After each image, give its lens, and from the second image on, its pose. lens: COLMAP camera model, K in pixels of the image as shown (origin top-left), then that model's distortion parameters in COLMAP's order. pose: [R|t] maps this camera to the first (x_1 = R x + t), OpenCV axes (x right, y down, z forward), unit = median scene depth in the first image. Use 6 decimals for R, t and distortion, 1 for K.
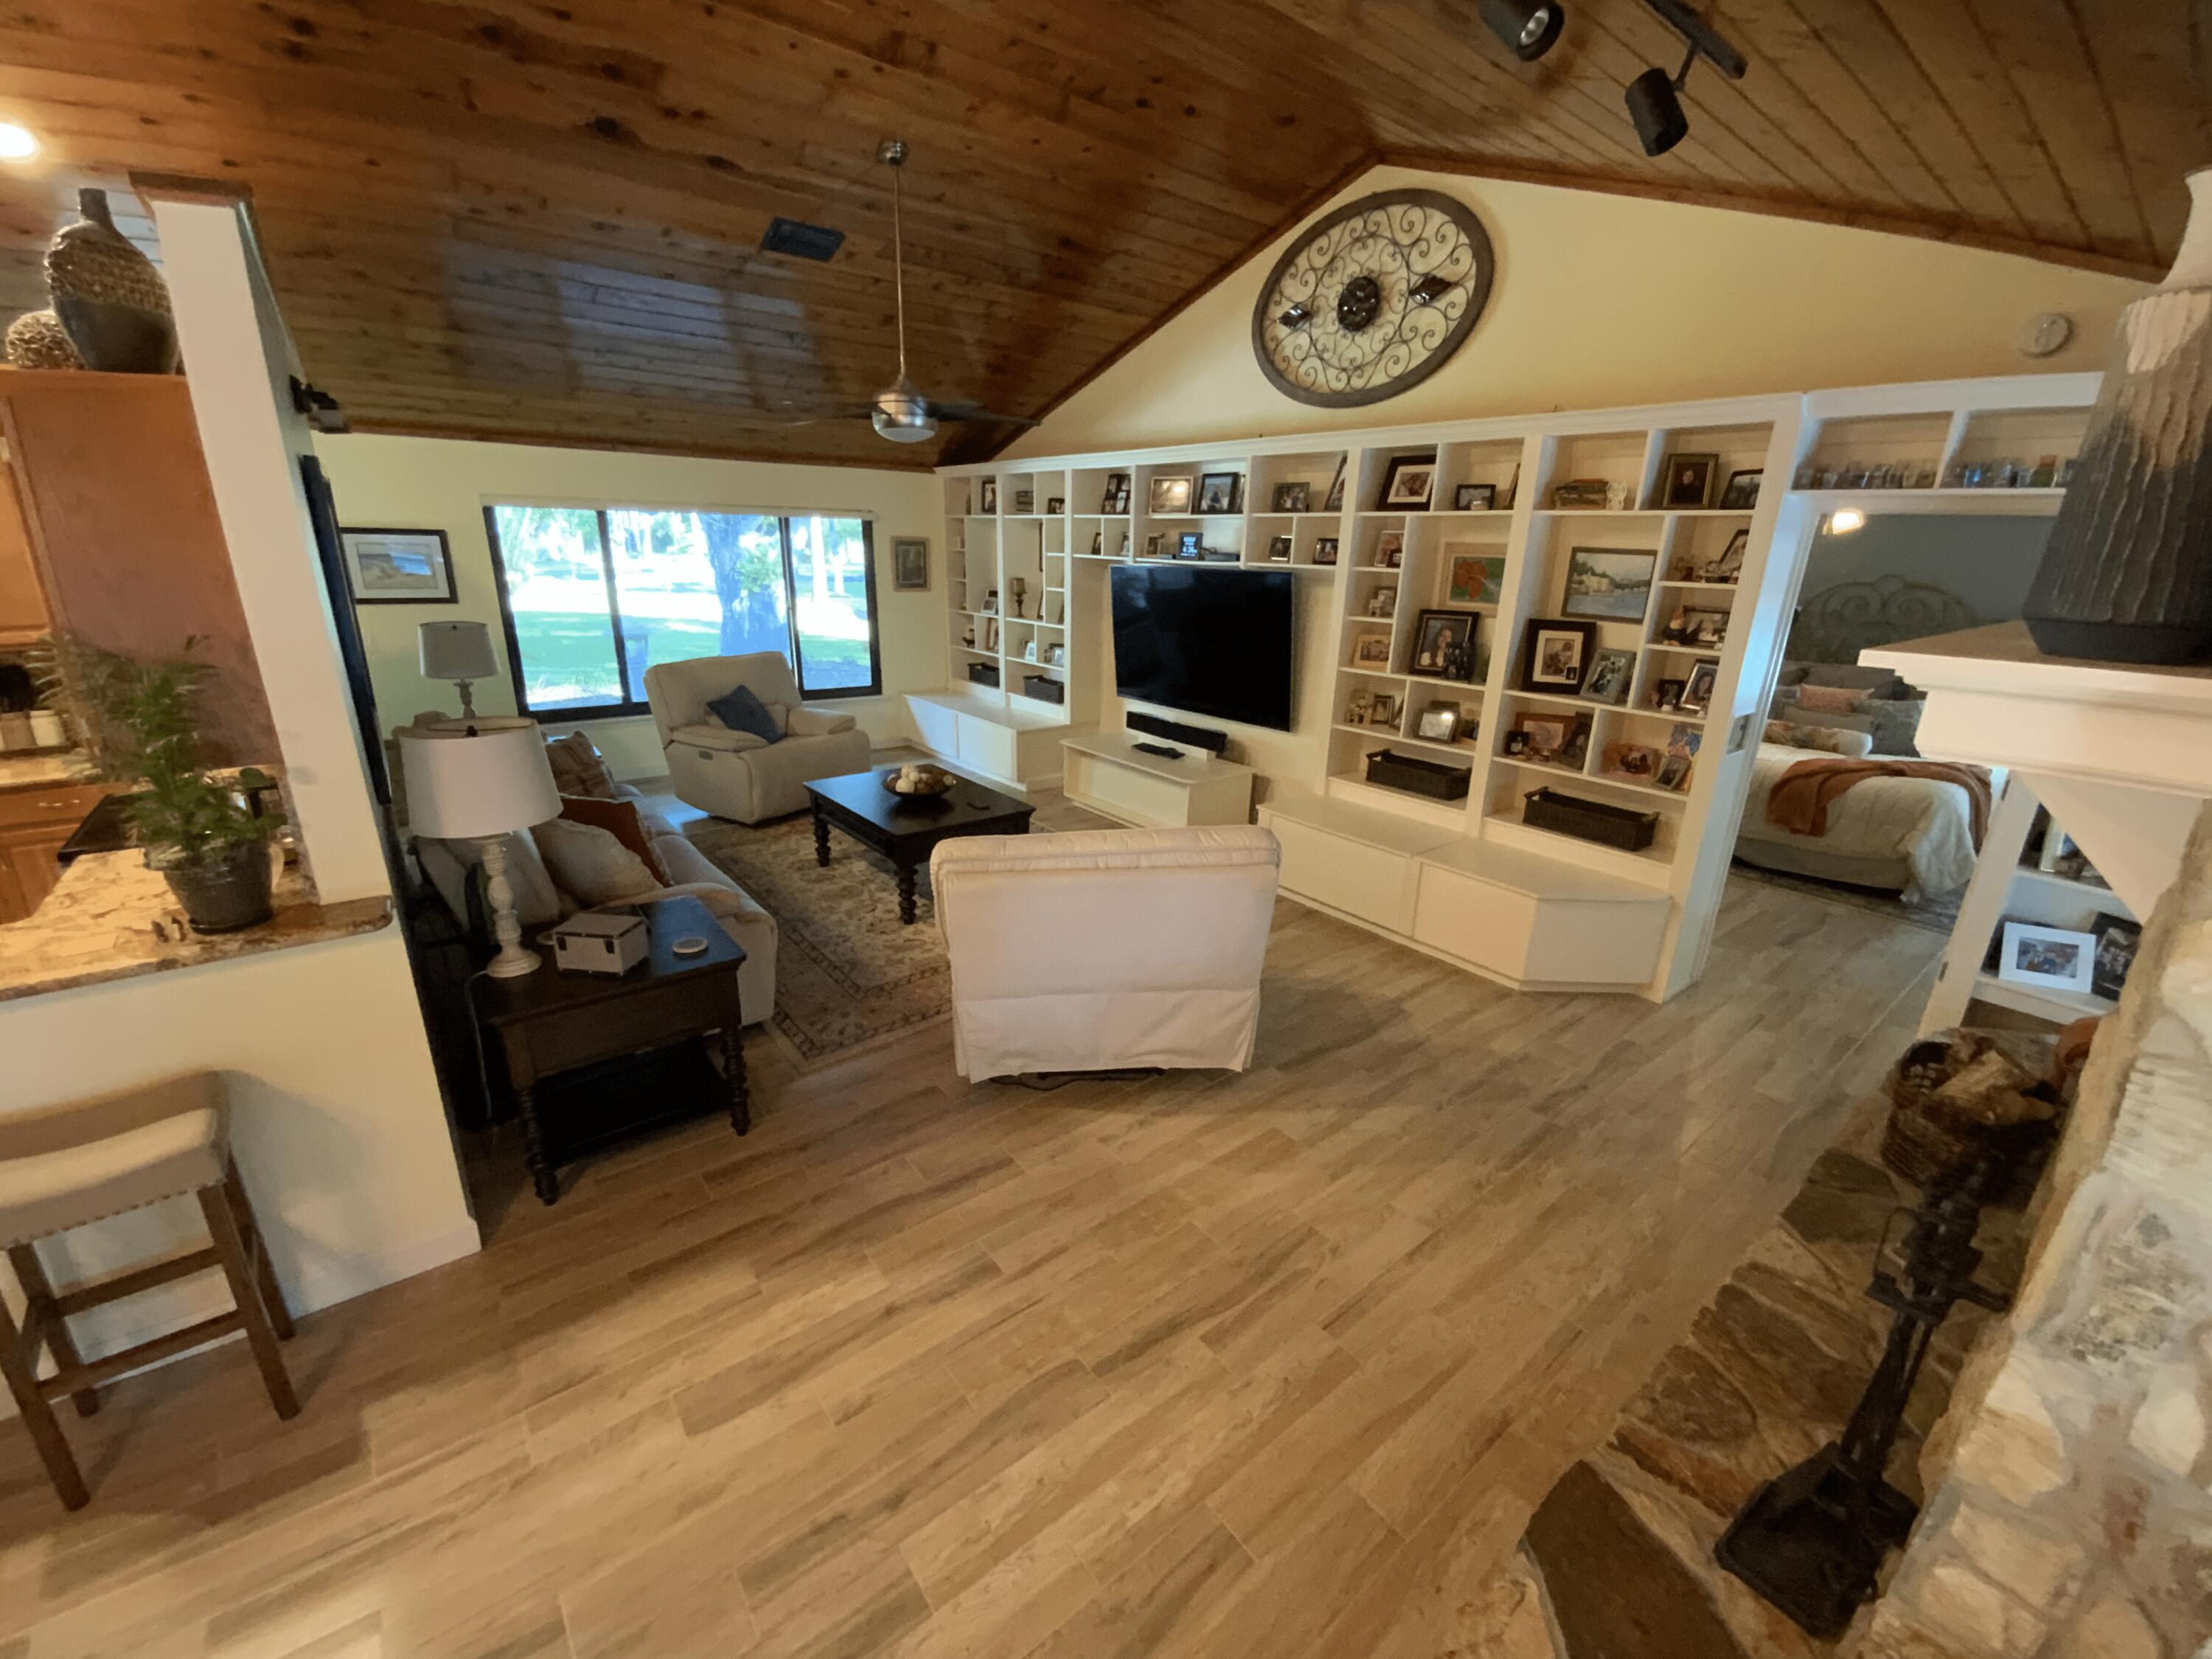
lens RADIAL K [[893.0, 0, 1112.1], [0, 893.0, 836.5], [0, 0, 1]] dist [-0.009451, -0.000095]
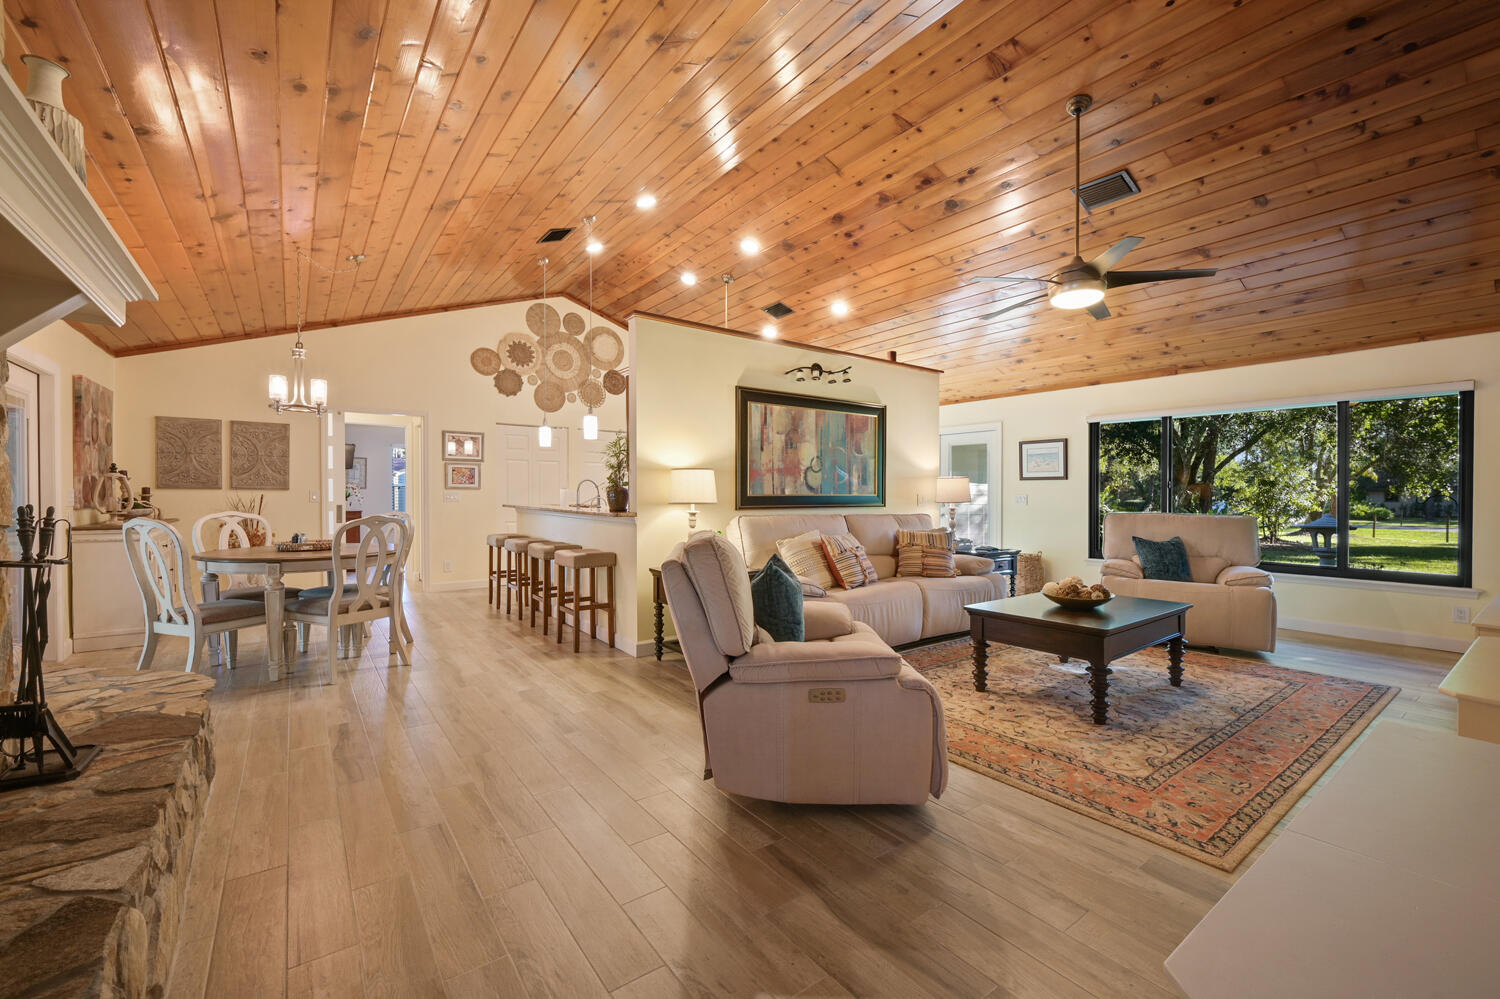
lens RADIAL K [[609.3, 0, 753.3], [0, 609.3, 503.7], [0, 0, 1]] dist [-0.000912, -0.000065]
pose [[-0.022596, -0.010727, -0.999687, 0.637719], [-0.317690, 0.948190, -0.002994, -0.043683], [0.947925, 0.317523, -0.024833, 0.712830]]
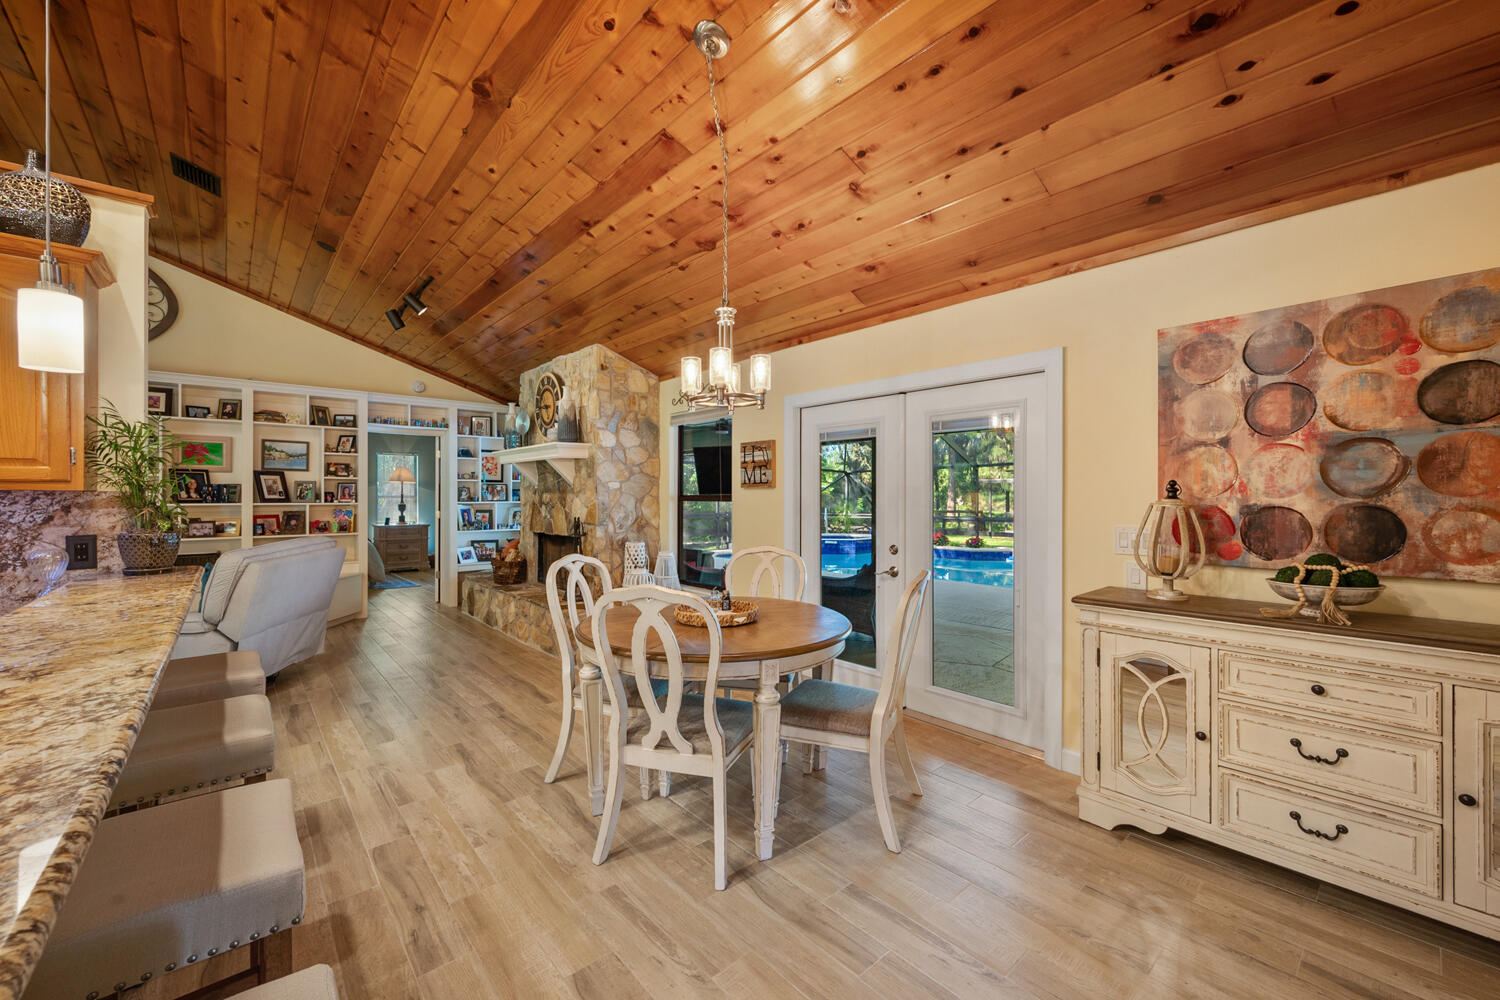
lens RADIAL K [[596.4, 0, 754.9], [0, 596.4, 496.3], [0, 0, 1]] dist [-0.000011, -0.000011]
pose [[-0.052235, -0.028484, 0.998229, -1.008045], [0.311240, 0.949341, 0.043375, 0.122827], [-0.948895, 0.312955, -0.040723, -0.051803]]
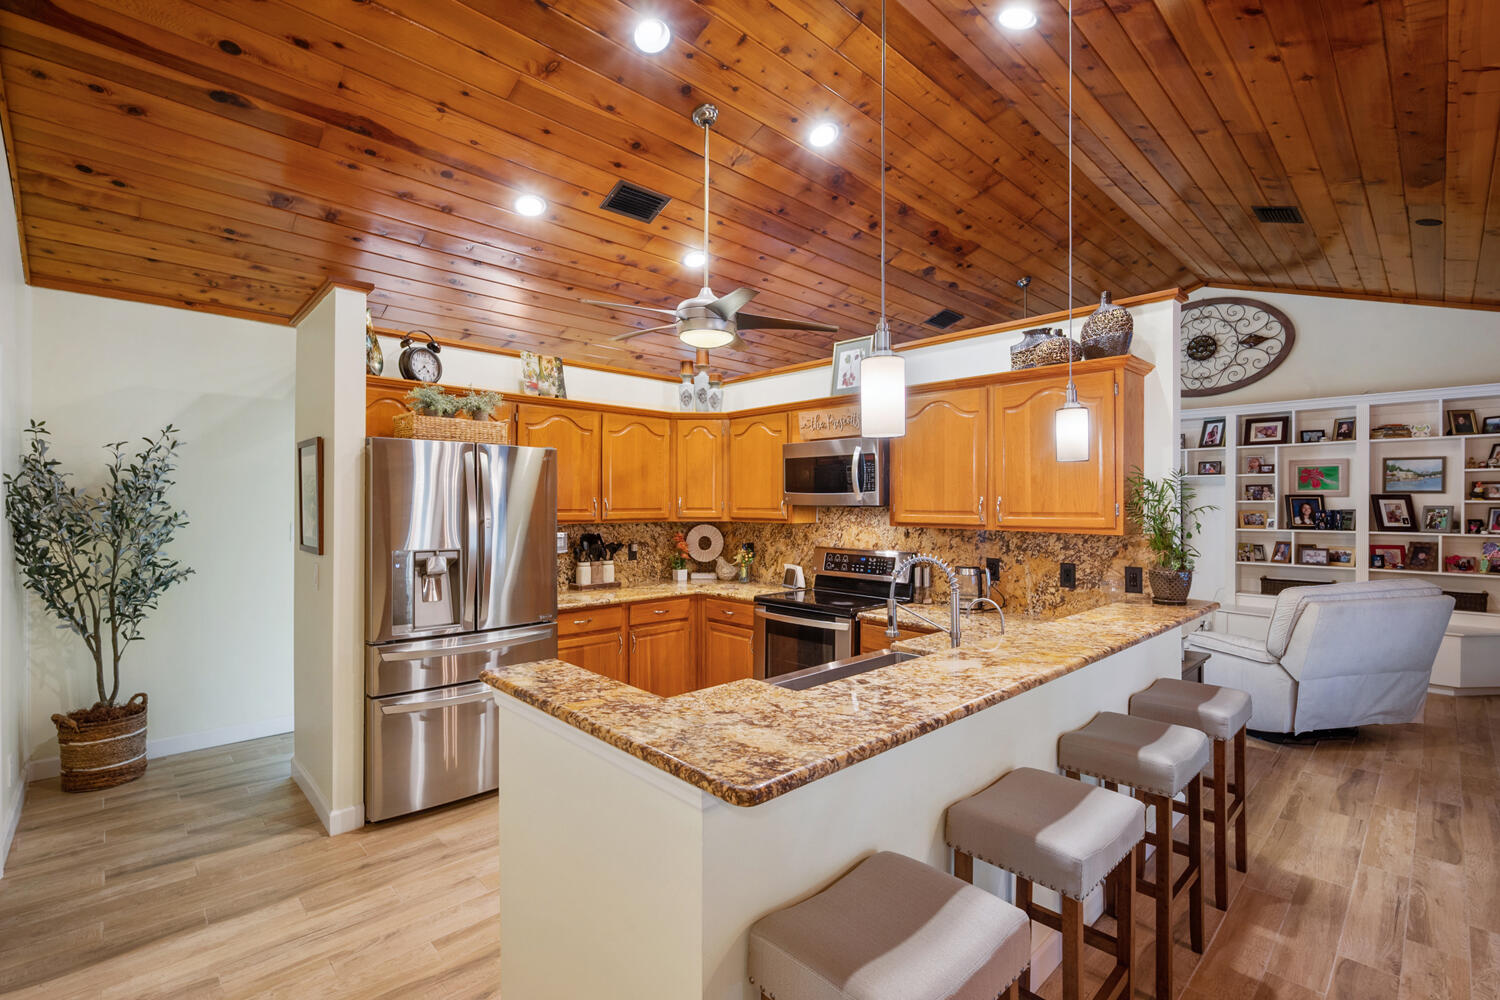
lens RADIAL K [[667.2, 0, 752.9], [0, 667.2, 503.1], [0, 0, 1]] dist [0.000307, 0.000281]
pose [[0.994930, -0.024581, 0.097515, -0.966482], [0.053823, 0.949255, -0.309868, 0.138887], [-0.084950, 0.313546, 0.945766, -0.214600]]
